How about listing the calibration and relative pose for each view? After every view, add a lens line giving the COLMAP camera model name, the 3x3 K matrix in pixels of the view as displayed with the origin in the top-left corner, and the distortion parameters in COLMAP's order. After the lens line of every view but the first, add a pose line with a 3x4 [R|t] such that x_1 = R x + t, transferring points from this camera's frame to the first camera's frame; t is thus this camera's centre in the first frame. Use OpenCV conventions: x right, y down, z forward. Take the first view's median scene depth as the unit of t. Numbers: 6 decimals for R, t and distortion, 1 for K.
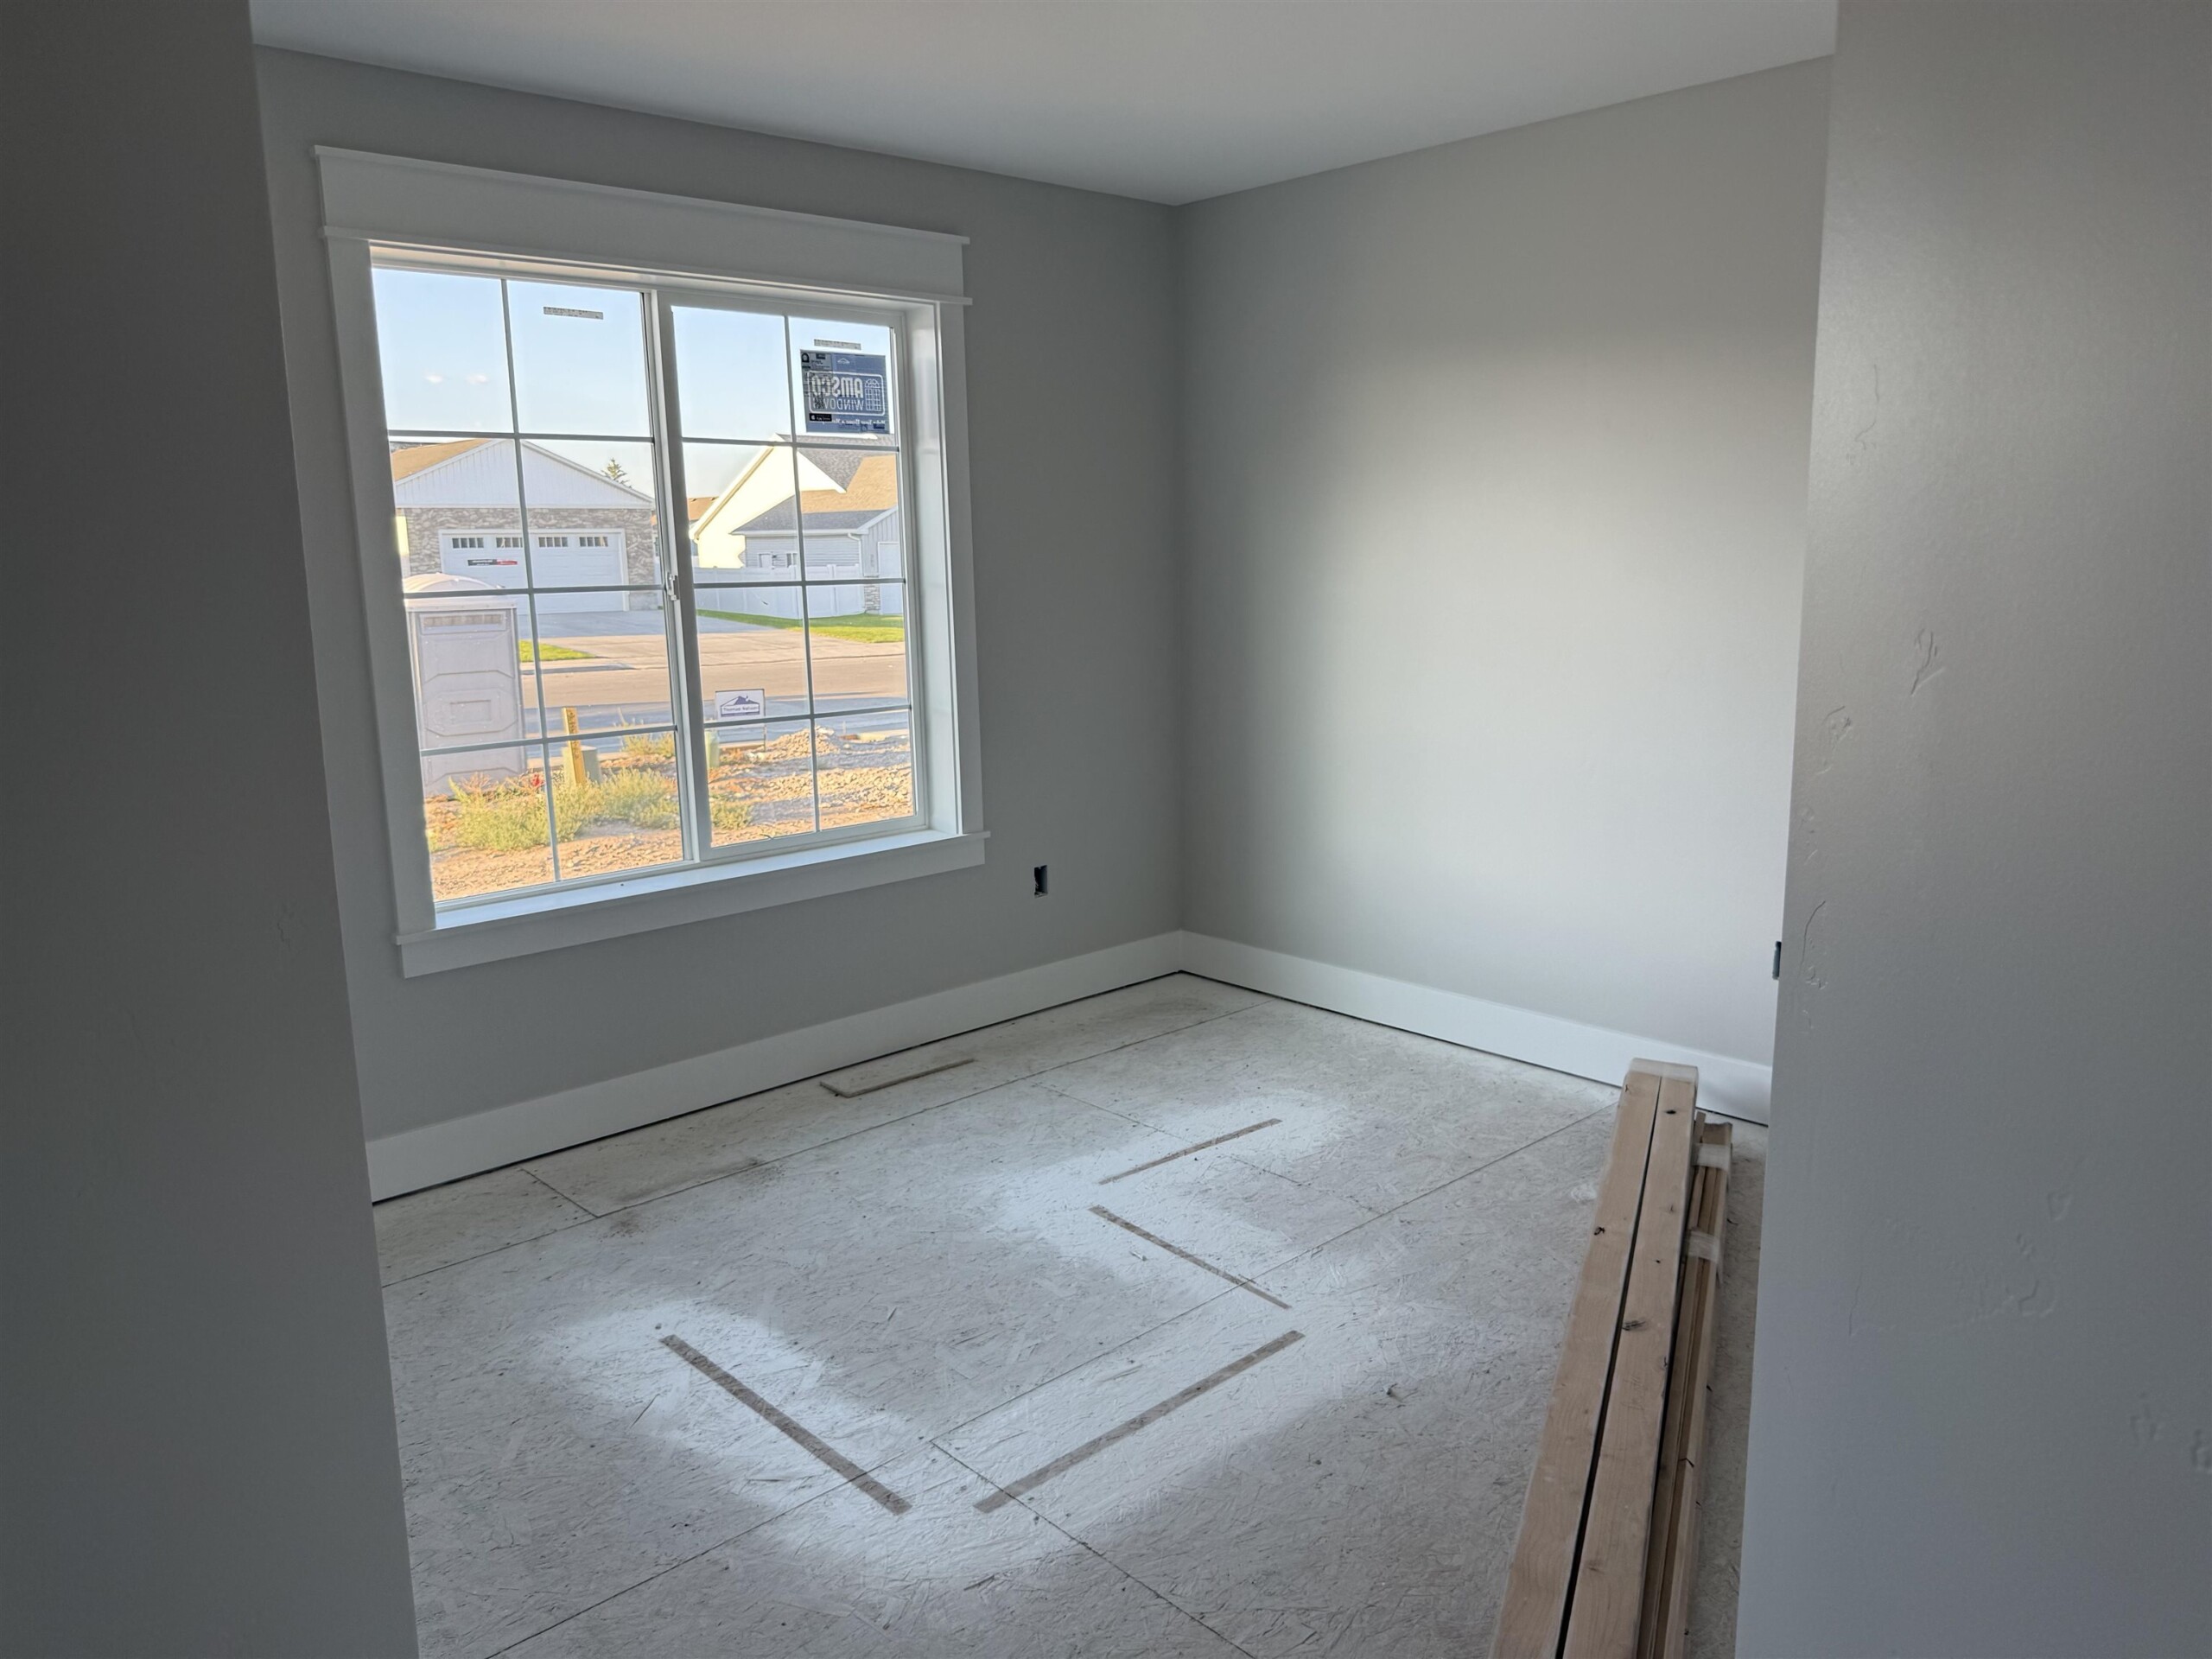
lens RADIAL K [[1671.0, 0, 1100.7], [0, 1671.0, 851.2], [0, 0, 1]] dist [0.278755, -0.590613]
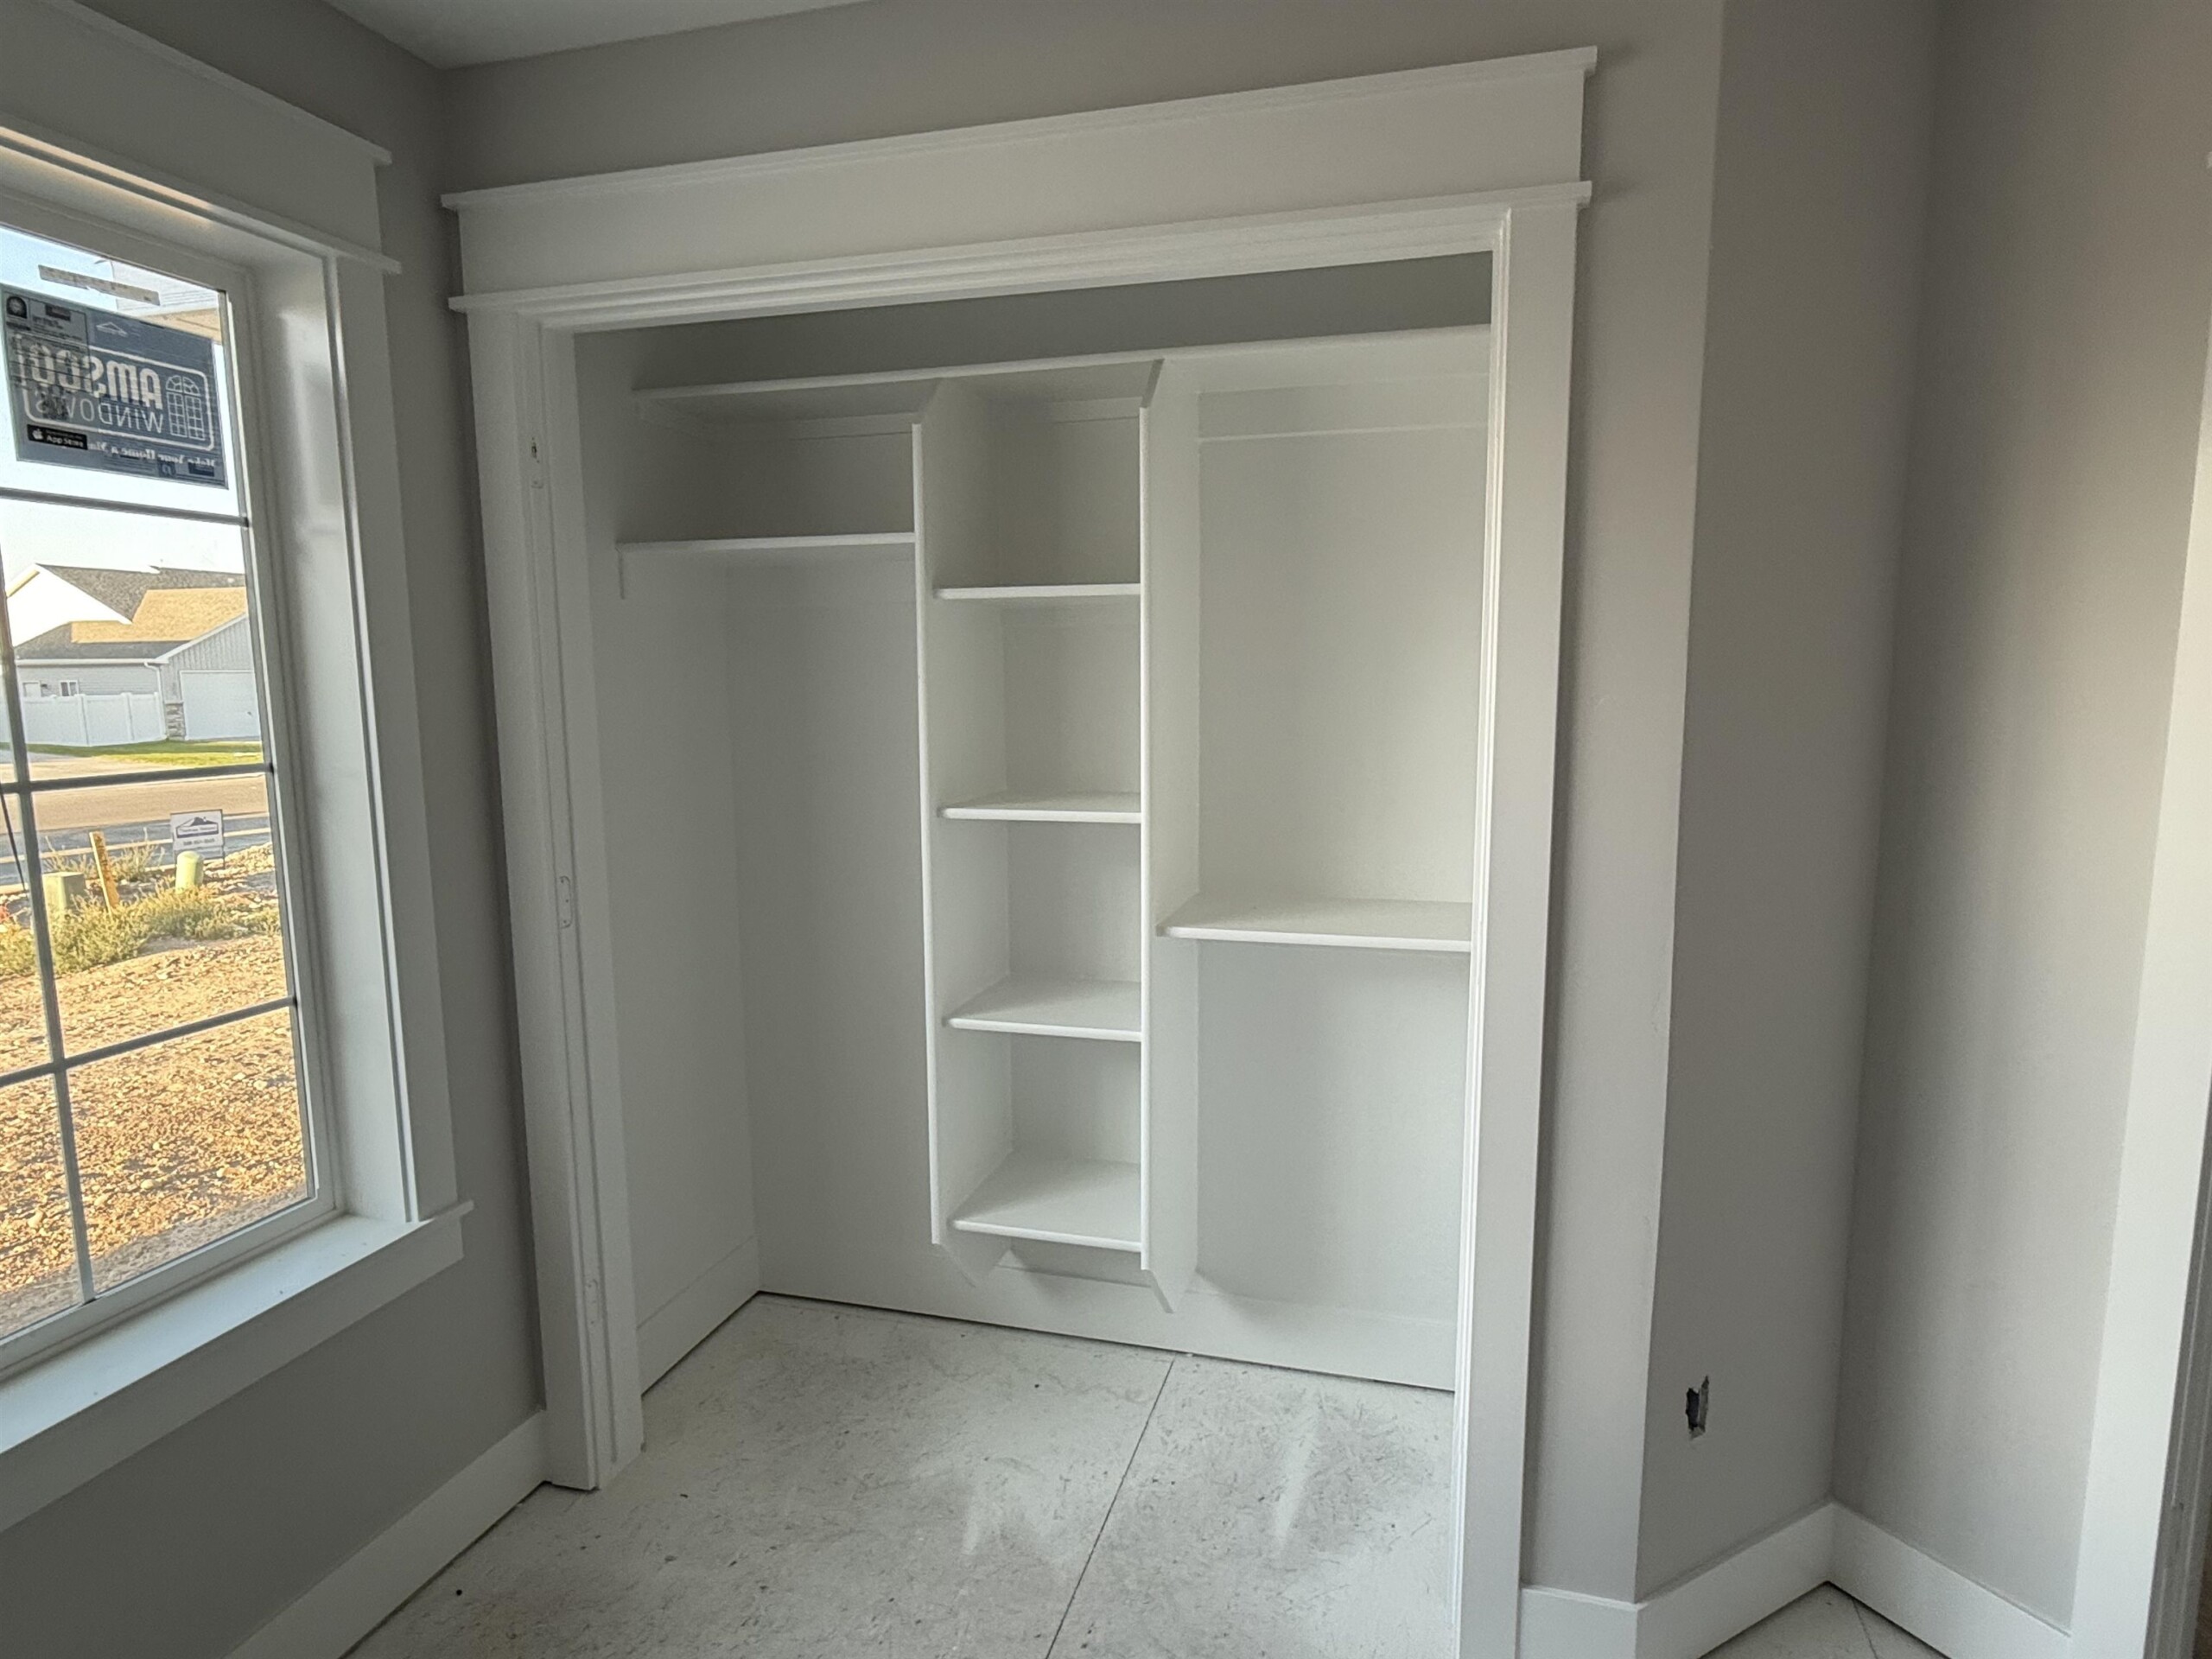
lens RADIAL K [[1251.2, 0, 1106.1], [0, 1251.2, 841.6], [0, 0, 1]] dist [0.062748, -0.066067]
pose [[0.875827, -0.053724, 0.479626, -0.082968], [0.077243, 0.996578, -0.029421, -0.109991], [-0.476404, 0.062816, 0.876980, 0.557702]]
